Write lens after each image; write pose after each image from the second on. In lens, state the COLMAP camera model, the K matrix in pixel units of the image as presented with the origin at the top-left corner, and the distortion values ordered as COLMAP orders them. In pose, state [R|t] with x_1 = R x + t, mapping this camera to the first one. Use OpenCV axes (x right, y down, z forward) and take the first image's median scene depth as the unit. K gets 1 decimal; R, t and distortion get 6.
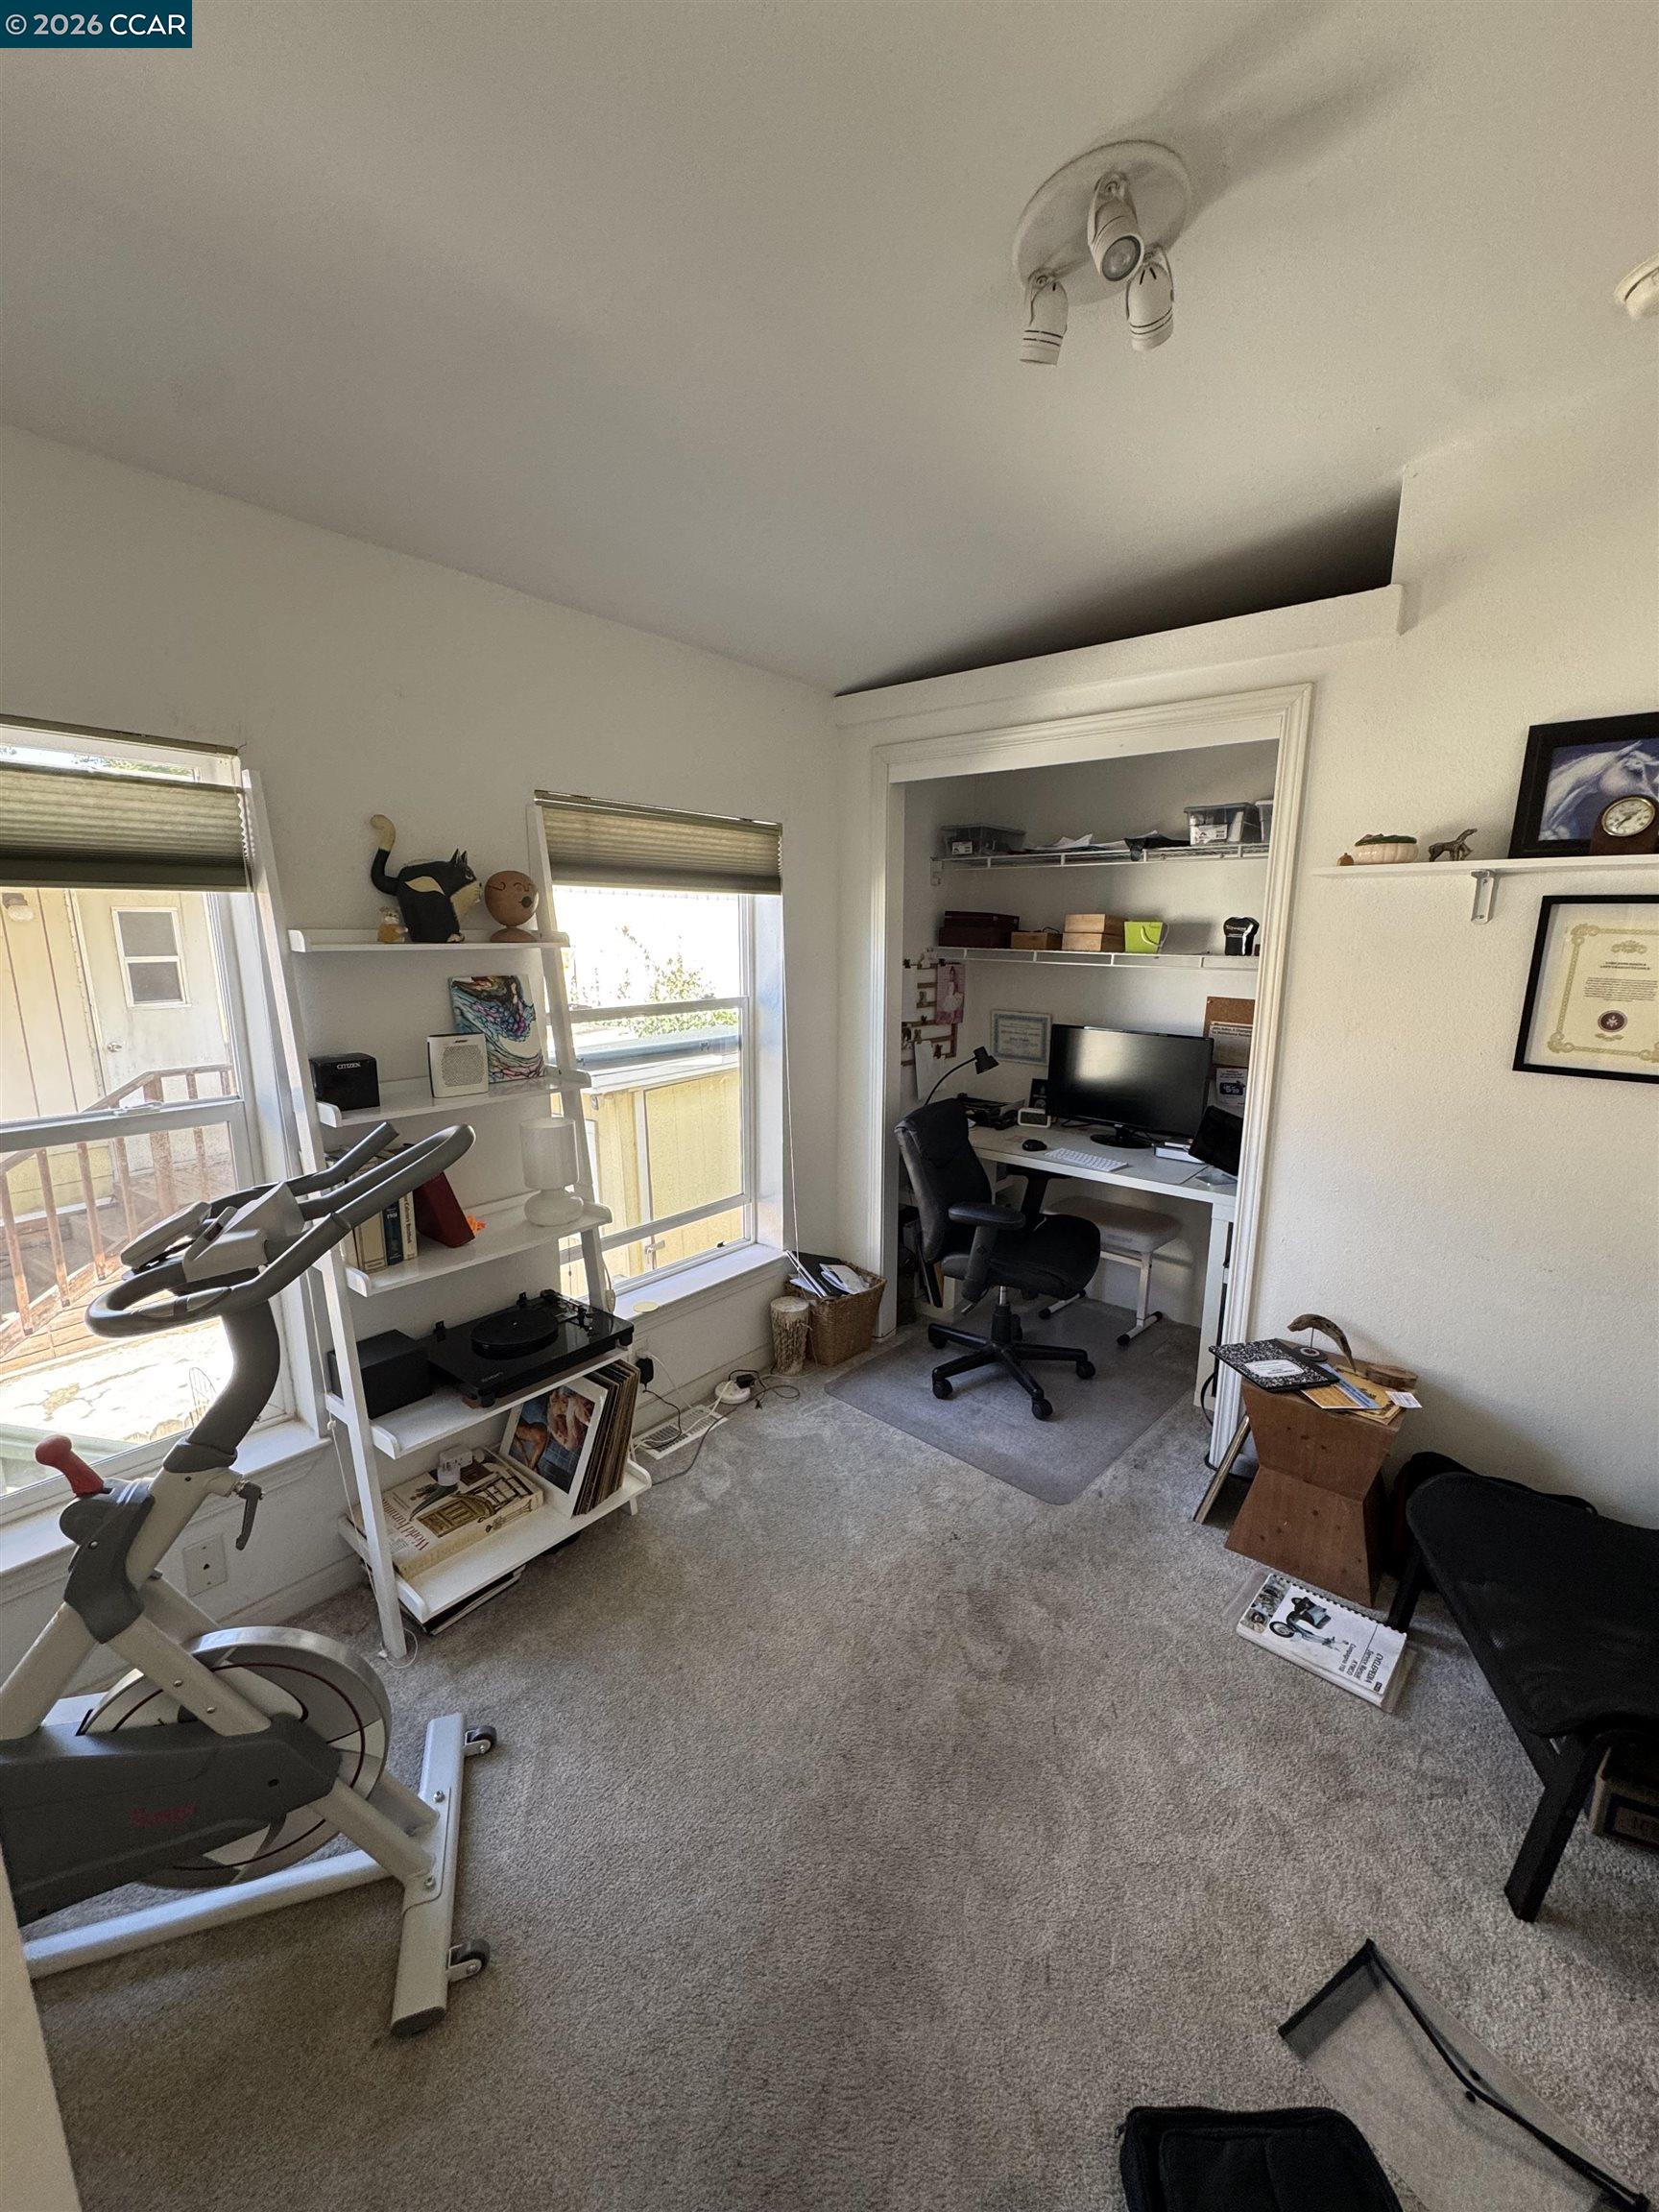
lens RADIAL K [[881.2, 0, 839.0], [0, 881.2, 1107.7], [0, 0, 1]] dist [-0.000426, 0.000456]
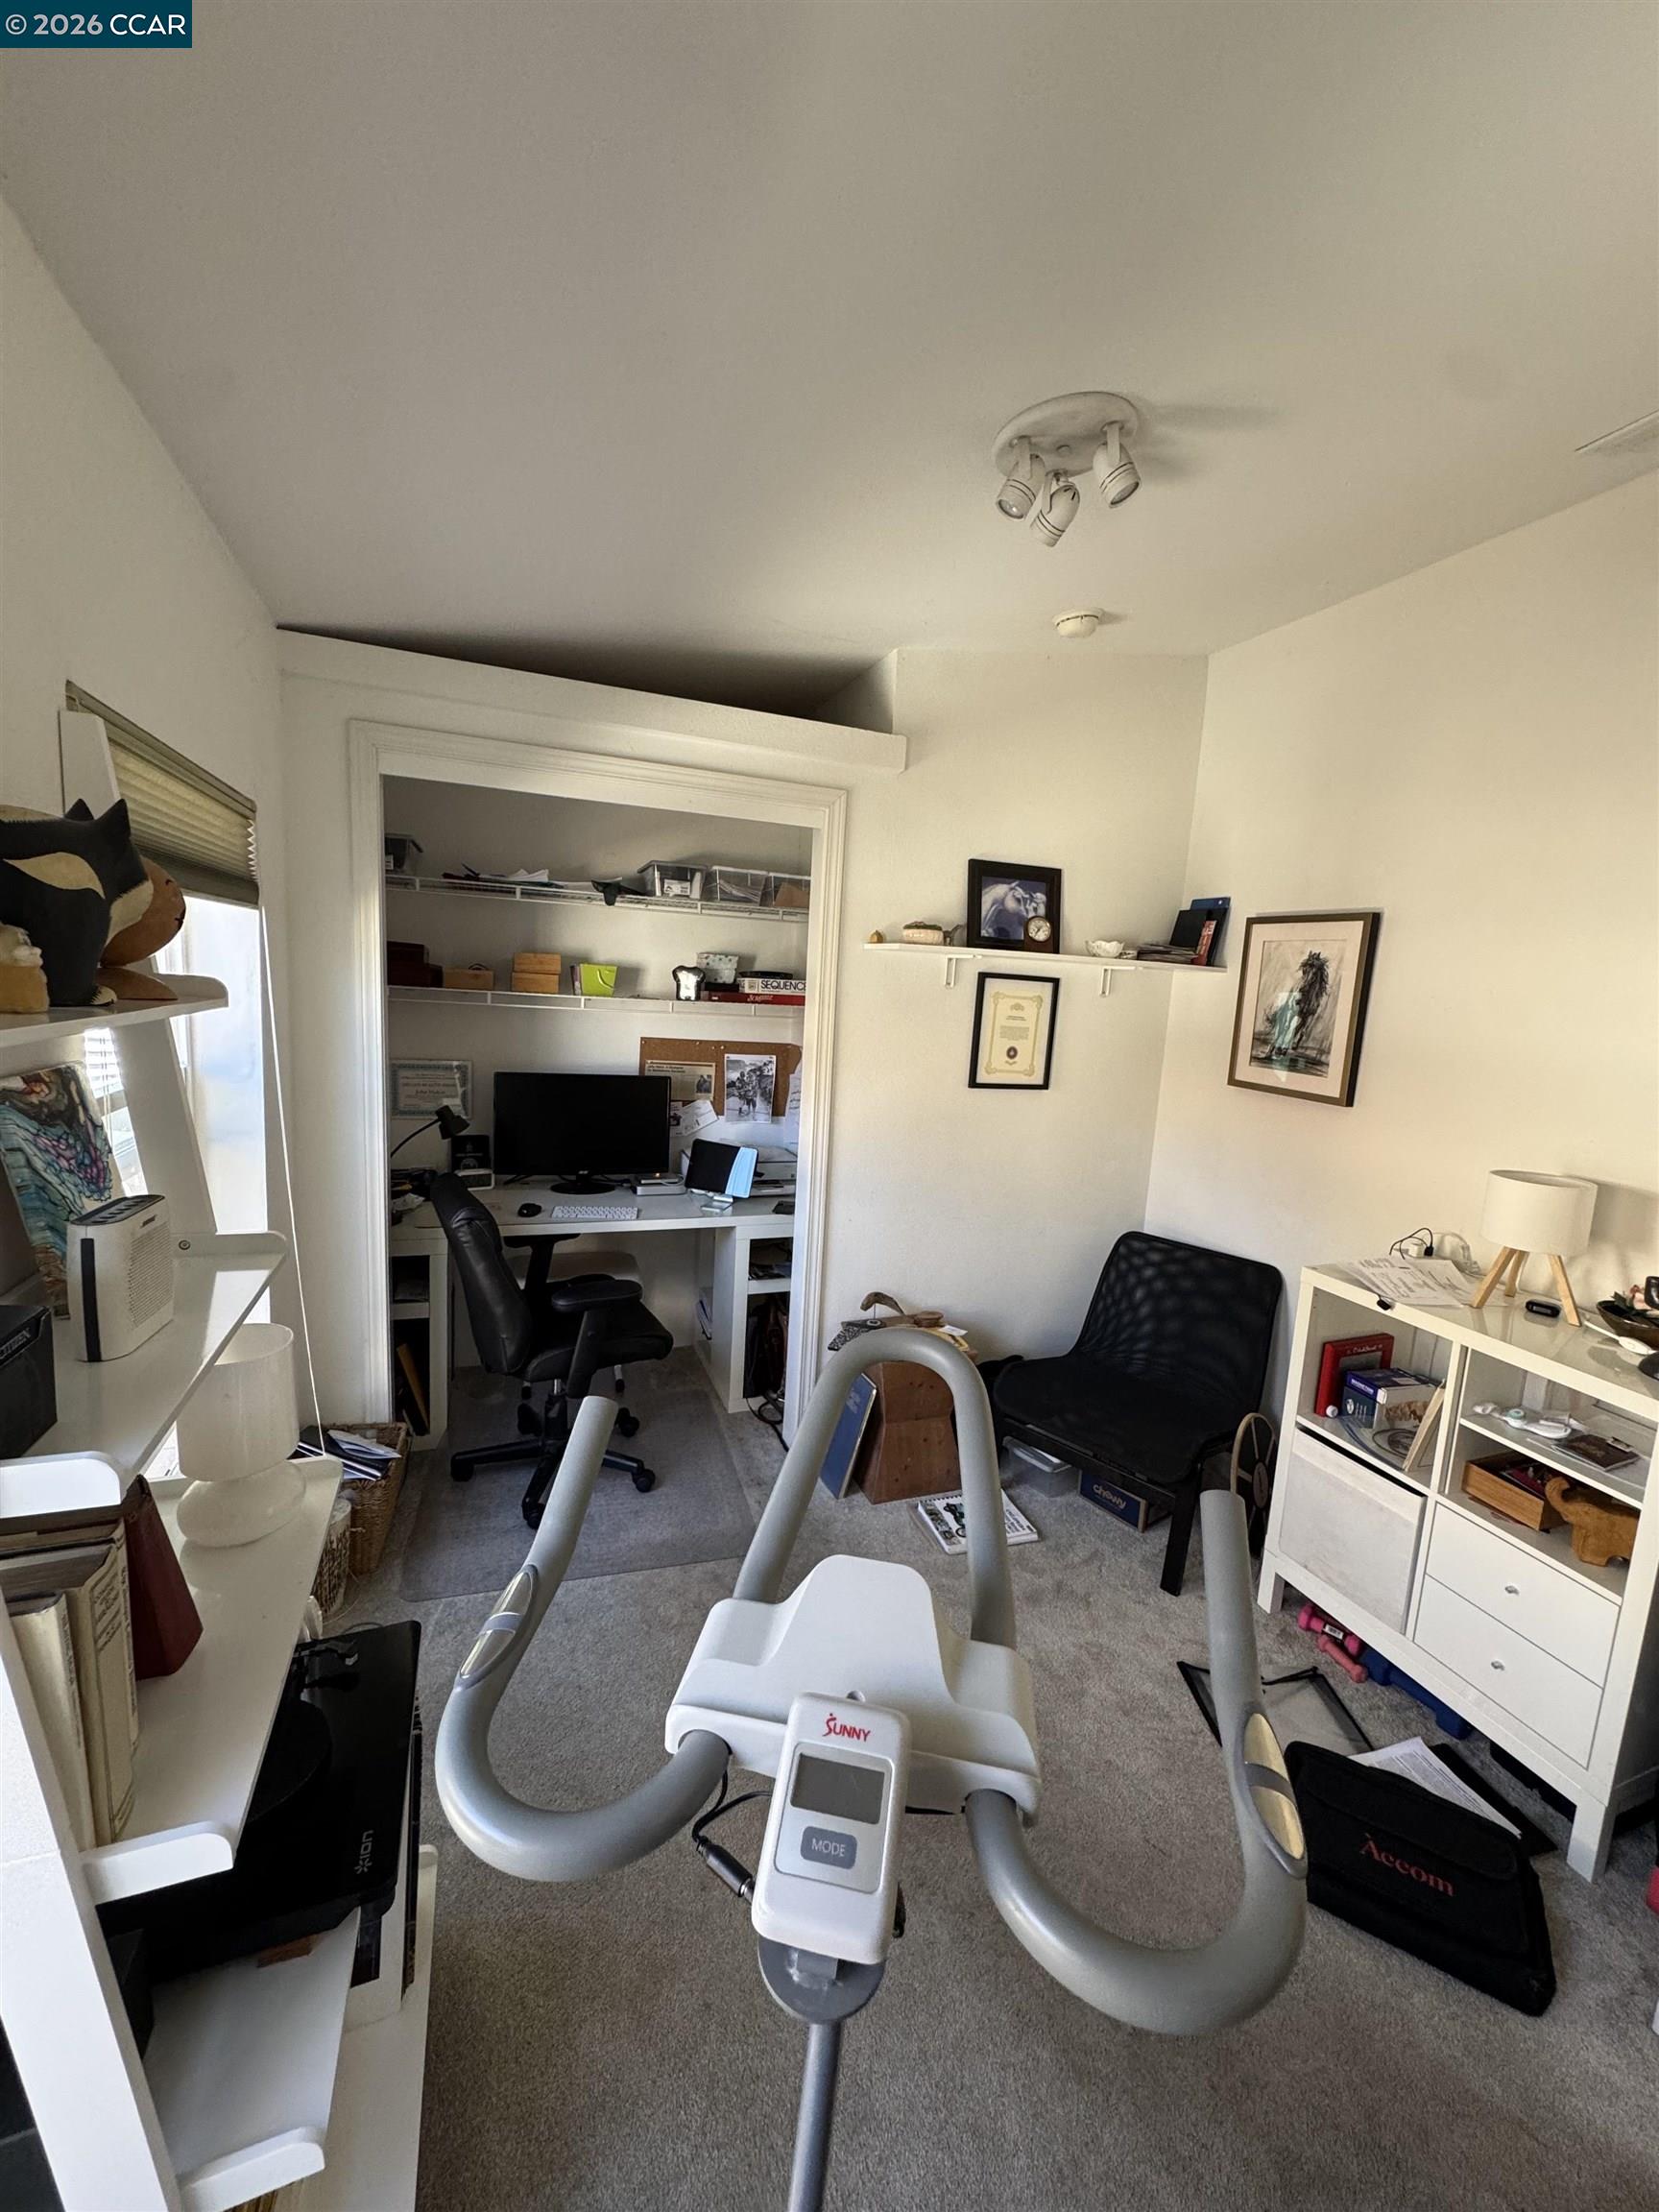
lens RADIAL K [[881.2, 0, 829.8], [0, 881.2, 1109.1], [0, 0, 1]] dist [-0.000426, 0.000456]
pose [[0.501076, -0.105457, 0.858954, -0.596426], [0.119177, 0.991499, 0.052208, -0.107119], [-0.857158, 0.076208, 0.509385, 0.429760]]
